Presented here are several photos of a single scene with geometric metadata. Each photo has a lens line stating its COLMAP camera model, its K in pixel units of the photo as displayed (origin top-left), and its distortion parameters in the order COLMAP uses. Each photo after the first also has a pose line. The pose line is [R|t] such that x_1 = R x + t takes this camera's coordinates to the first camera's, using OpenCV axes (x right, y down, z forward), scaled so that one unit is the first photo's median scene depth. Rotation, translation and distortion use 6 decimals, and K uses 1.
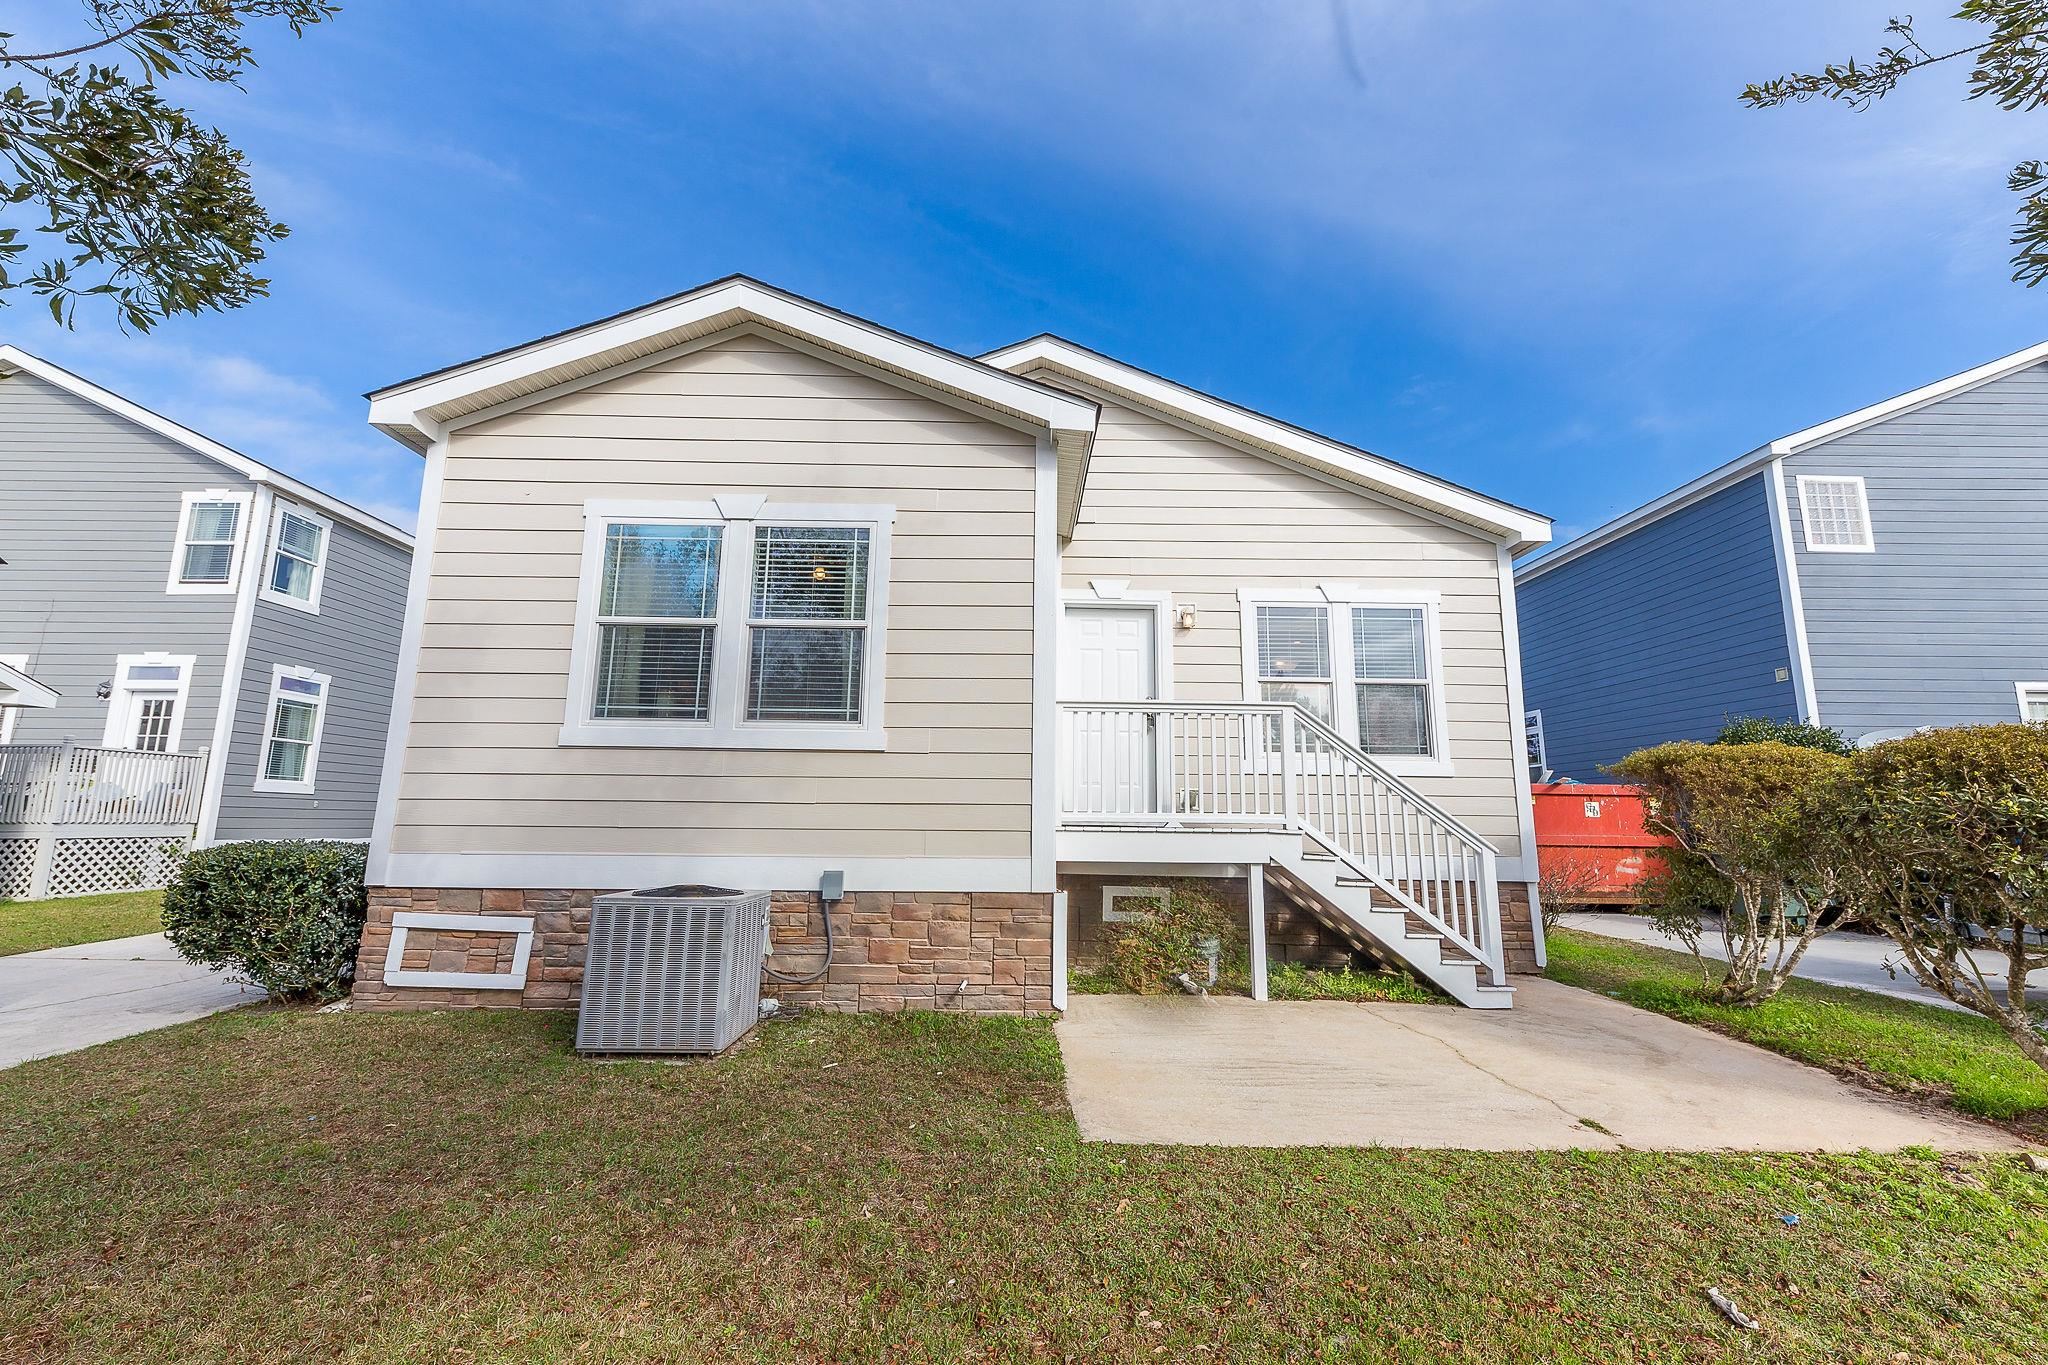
lens RADIAL K [[829.9, 0, 1024.0], [0, 829.9, 682.5], [0, 0, 1]] dist [0.011171, 0.000052]
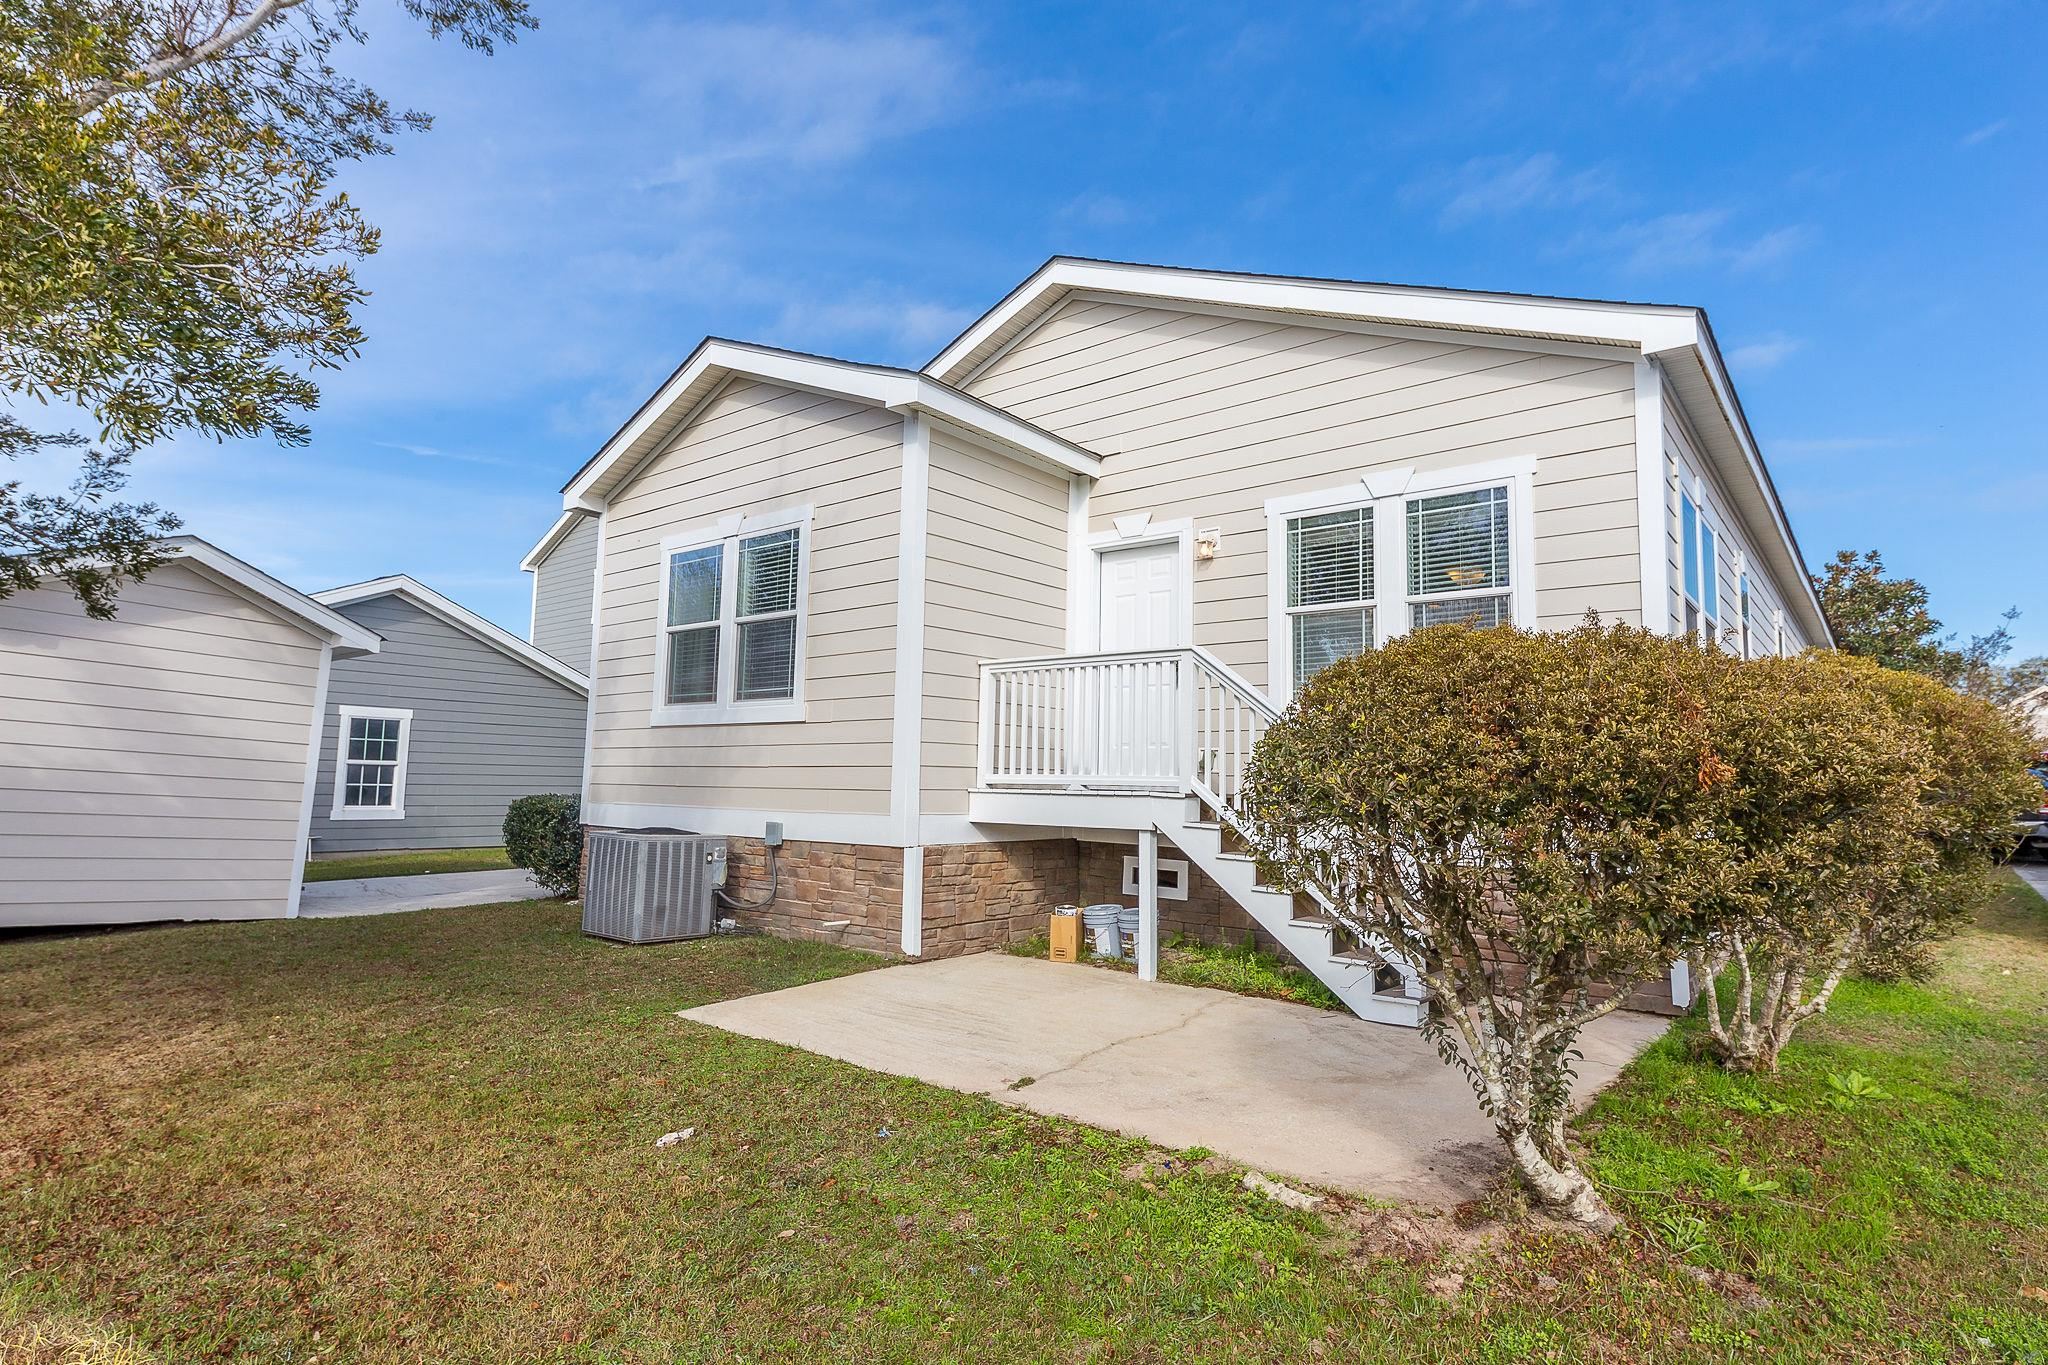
lens RADIAL K [[1070.5, 0, 1024.0], [0, 1070.5, 682.5], [0, 0, 1]] dist [0.016024, 0.000316]
pose [[0.766872, -0.059336, -0.639052, 0.997516], [0.095264, 0.995211, 0.021913, 0.023805], [0.634691, -0.077683, 0.768852, 0.046806]]
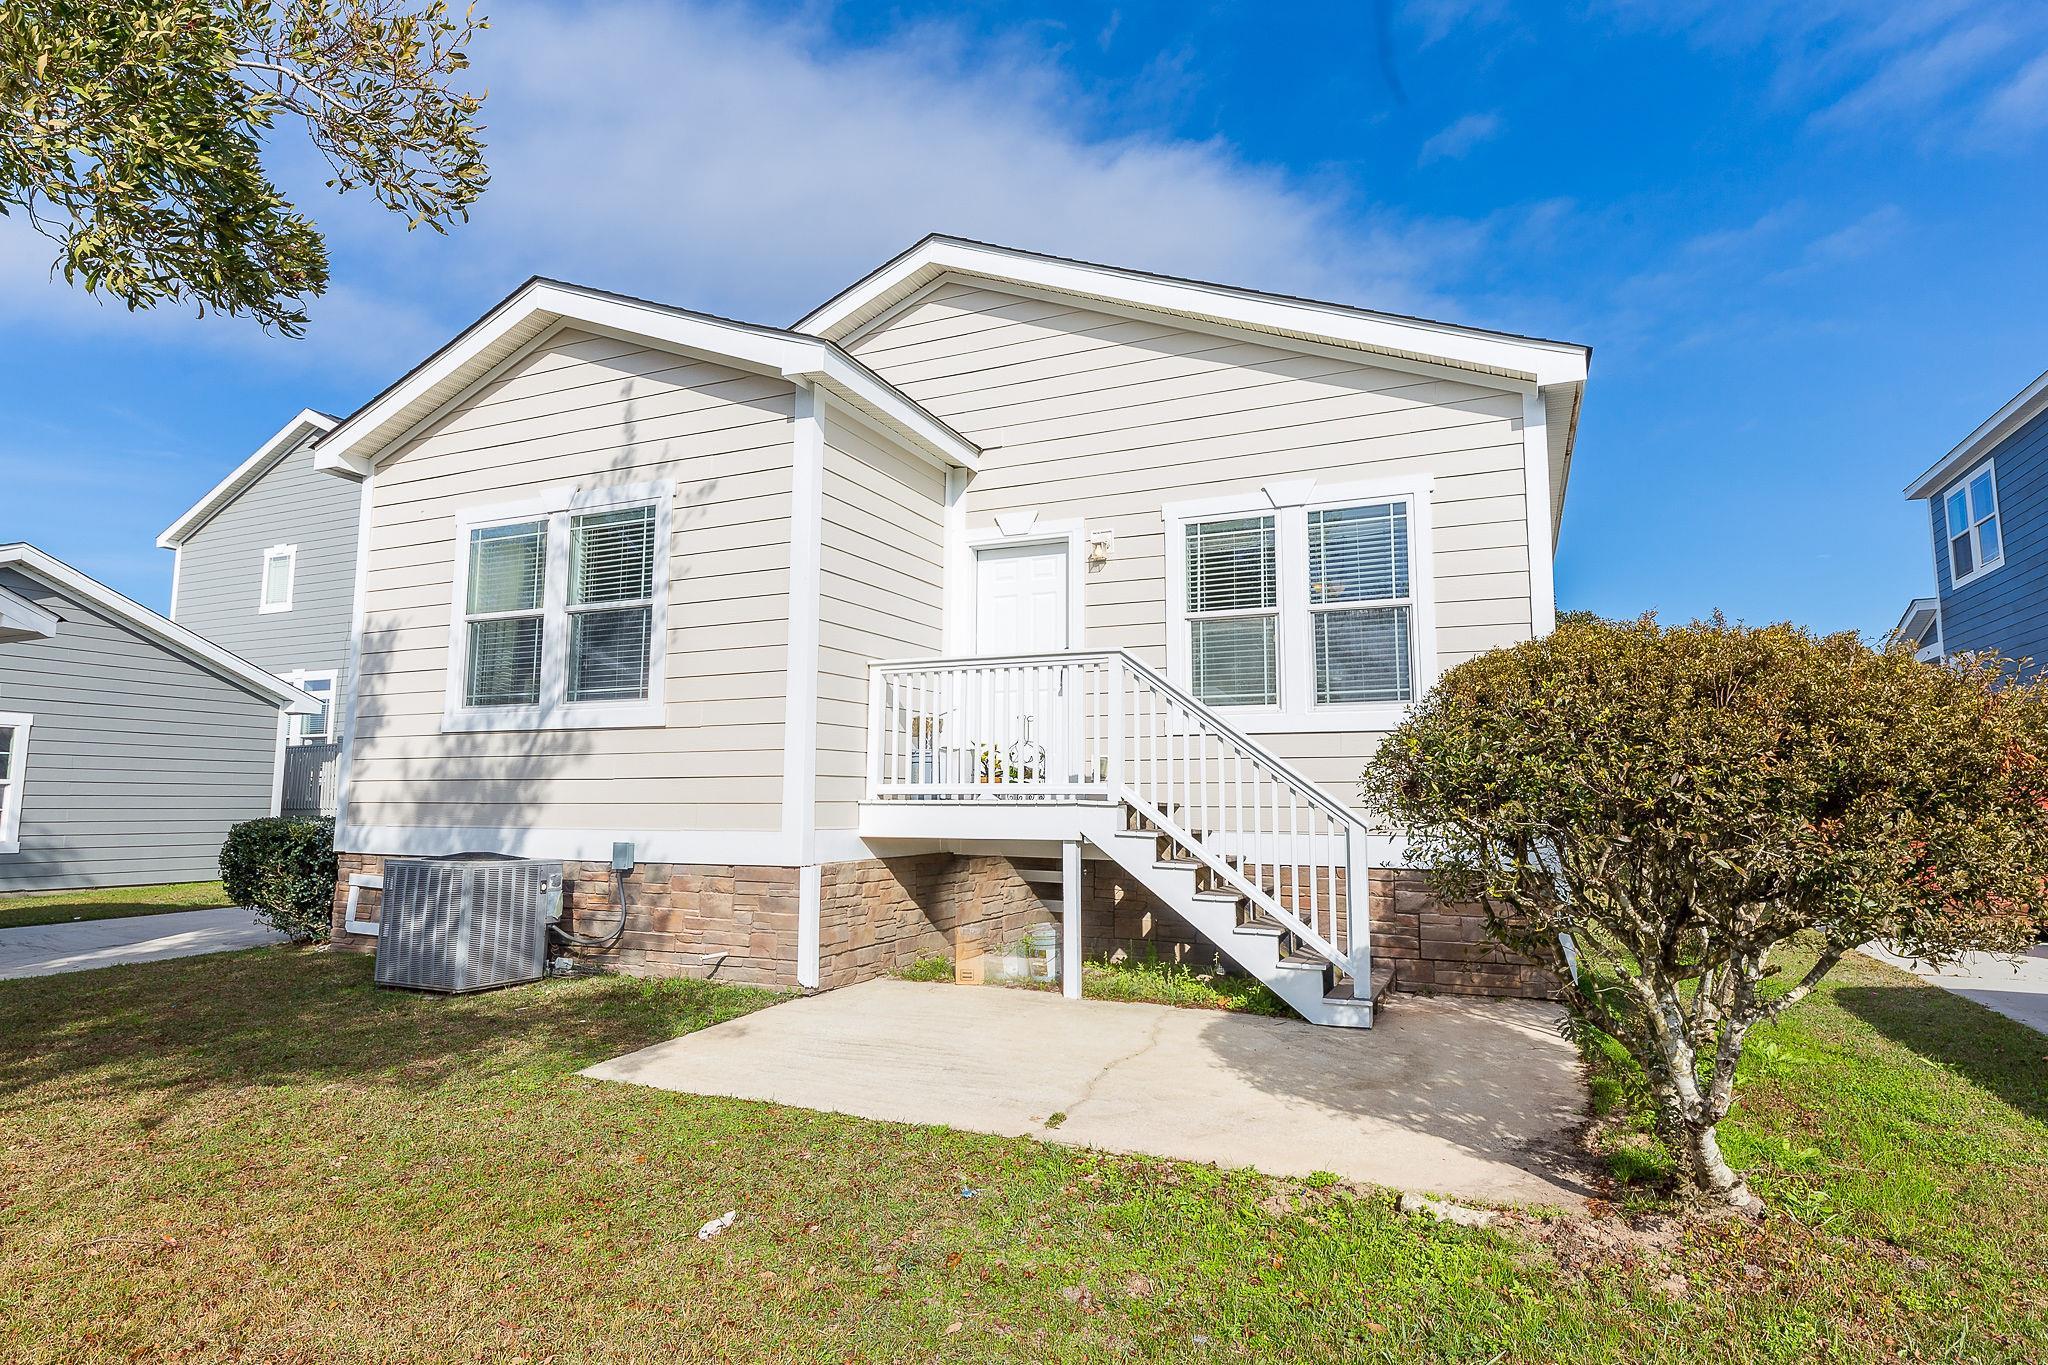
lens RADIAL K [[1089.5, 0, 1024.0], [0, 1089.5, 682.5], [0, 0, 1]] dist [0.010368, -0.001638]
pose [[0.908988, -0.054381, -0.413260, 0.761684], [0.074827, 0.996636, 0.033436, 0.016902], [0.410052, -0.061316, 0.909999, -0.027339]]
